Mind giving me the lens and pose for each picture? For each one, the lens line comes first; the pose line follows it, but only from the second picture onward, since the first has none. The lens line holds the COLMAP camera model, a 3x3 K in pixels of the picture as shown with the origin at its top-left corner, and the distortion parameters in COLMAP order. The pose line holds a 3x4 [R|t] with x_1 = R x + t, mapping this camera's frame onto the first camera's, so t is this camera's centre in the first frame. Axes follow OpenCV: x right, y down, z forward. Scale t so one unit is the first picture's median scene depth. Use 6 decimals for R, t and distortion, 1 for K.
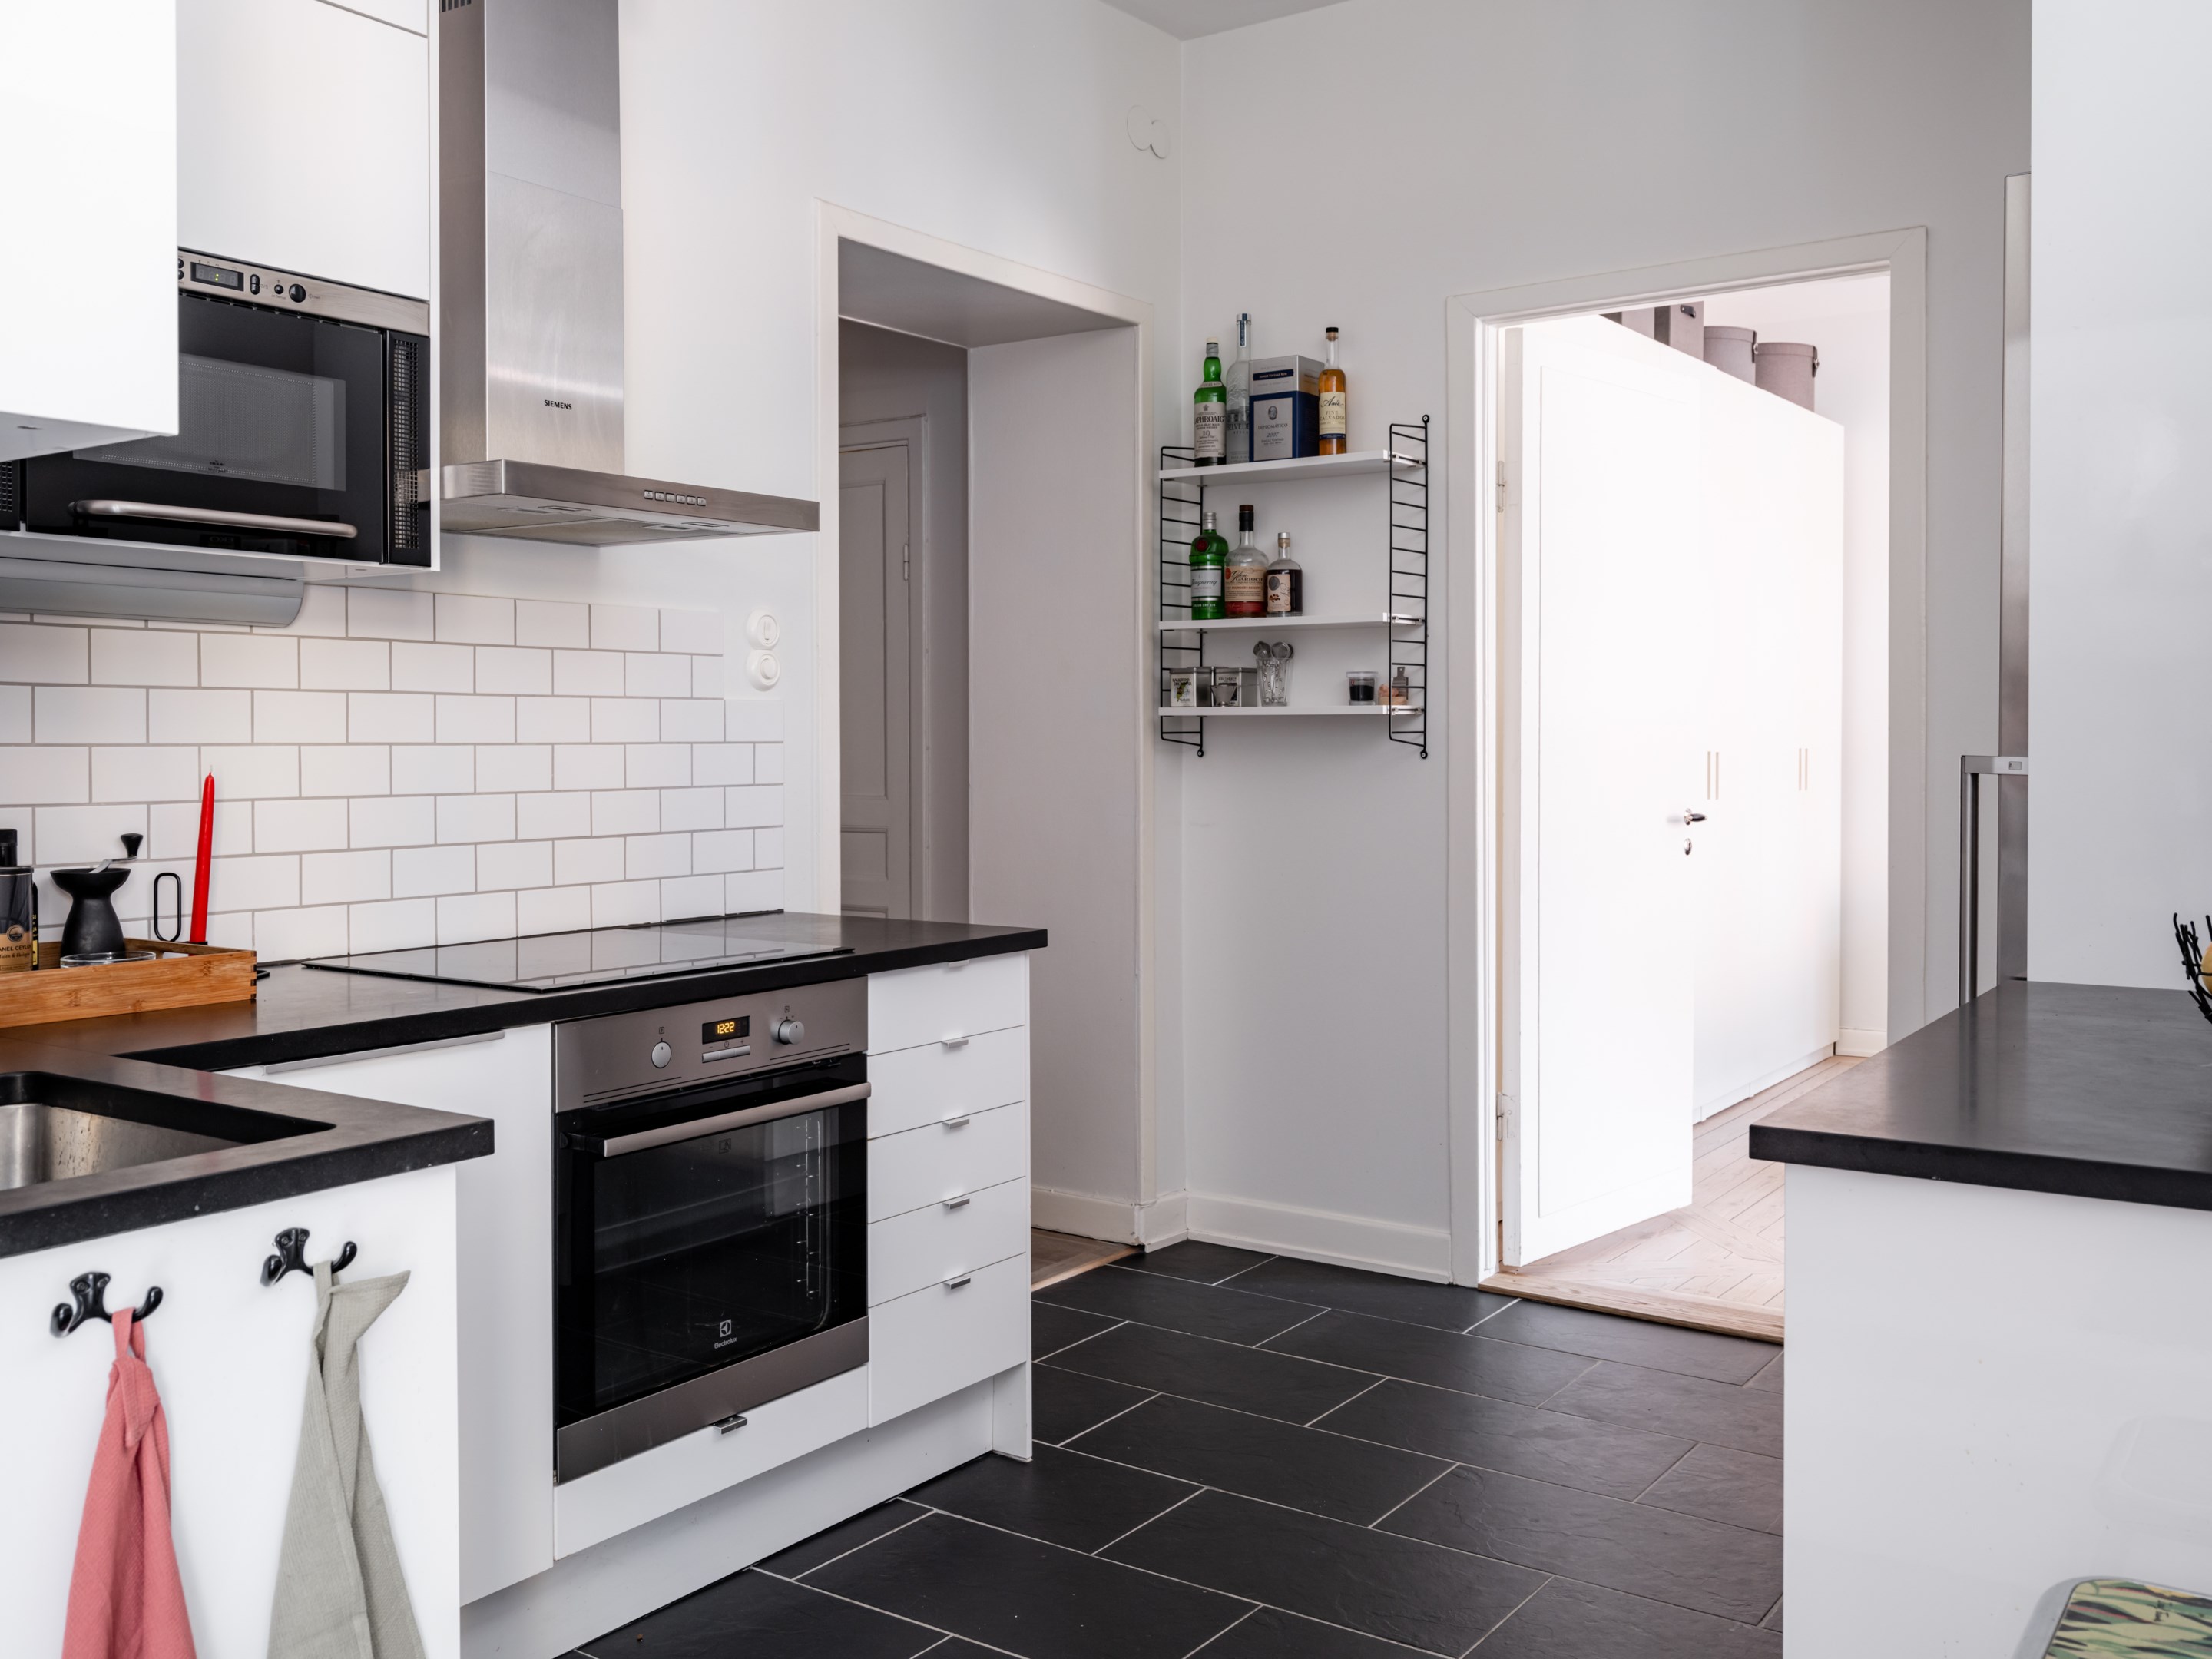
lens RADIAL K [[1976.7, 0, 1106.3], [0, 1976.7, 778.4], [0, 0, 1]] dist [0.004122, -0.006888]
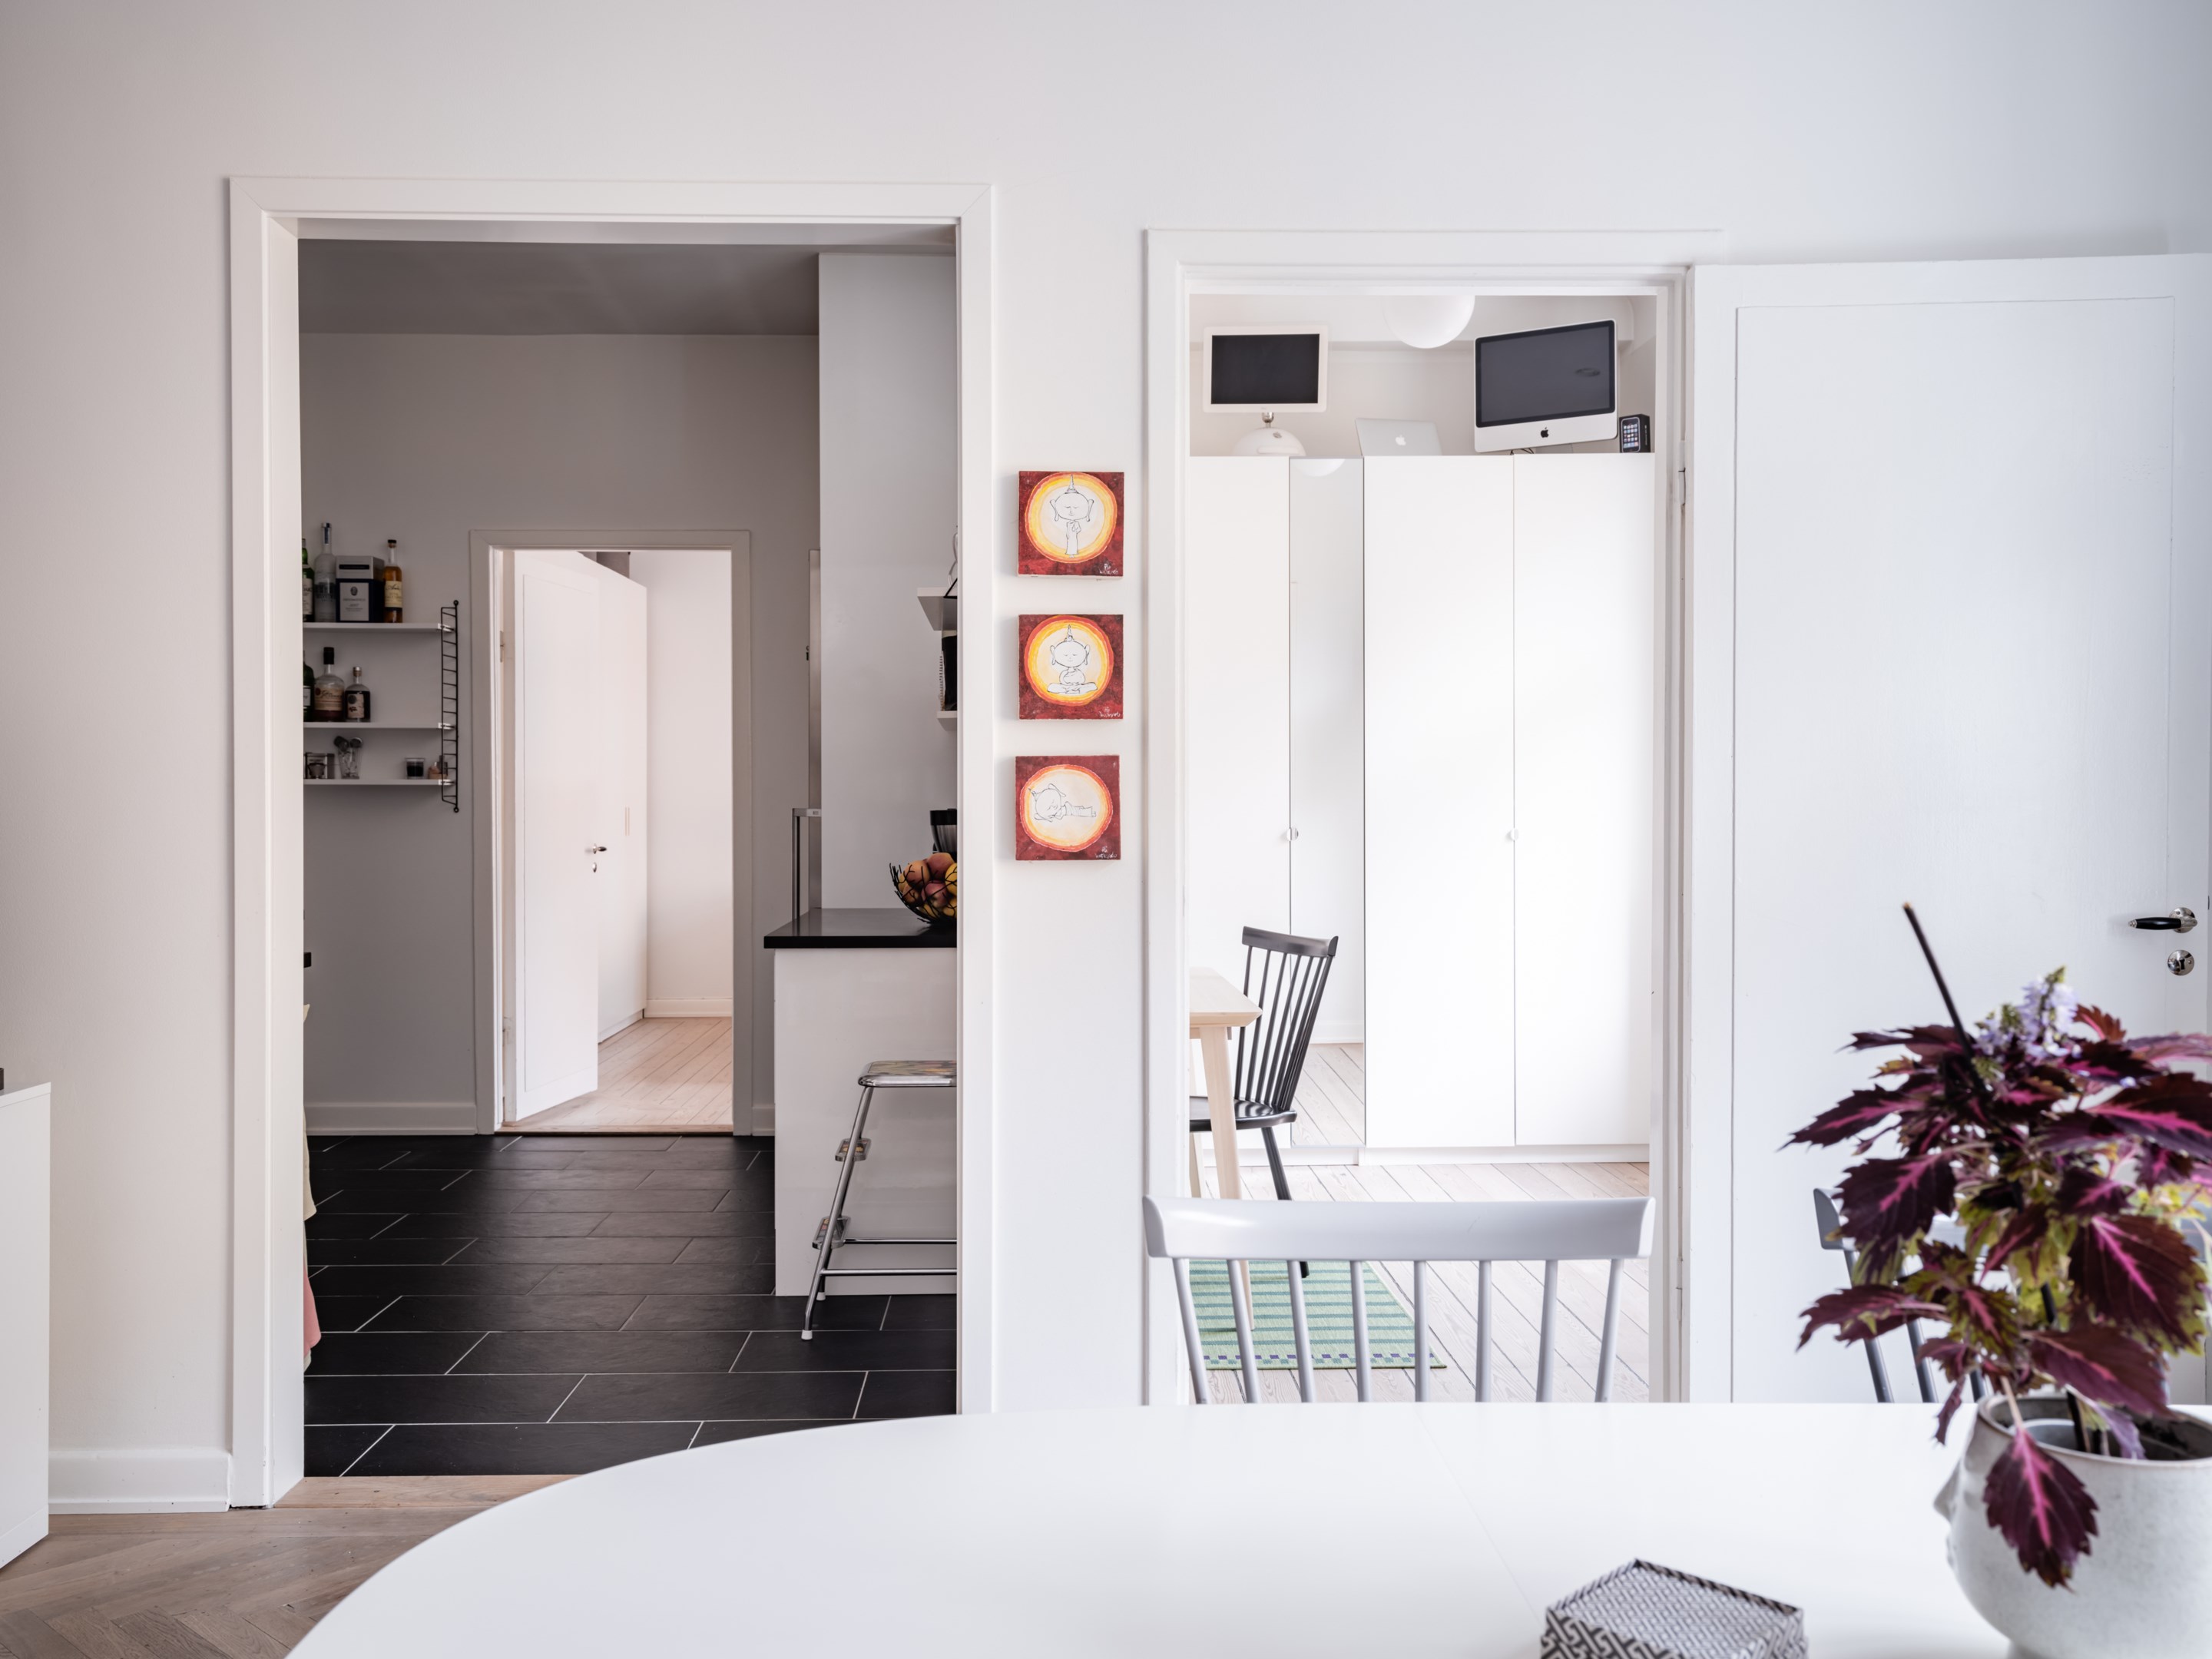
lens RADIAL K [[1976.7, 0, 1106.3], [0, 1976.7, 778.4], [0, 0, 1]] dist [0.004122, -0.006888]
pose [[0.799090, 0.009722, 0.601133, -0.379684], [0.009458, 0.999542, -0.028738, 0.013365], [-0.601137, 0.028650, 0.798632, -0.601441]]
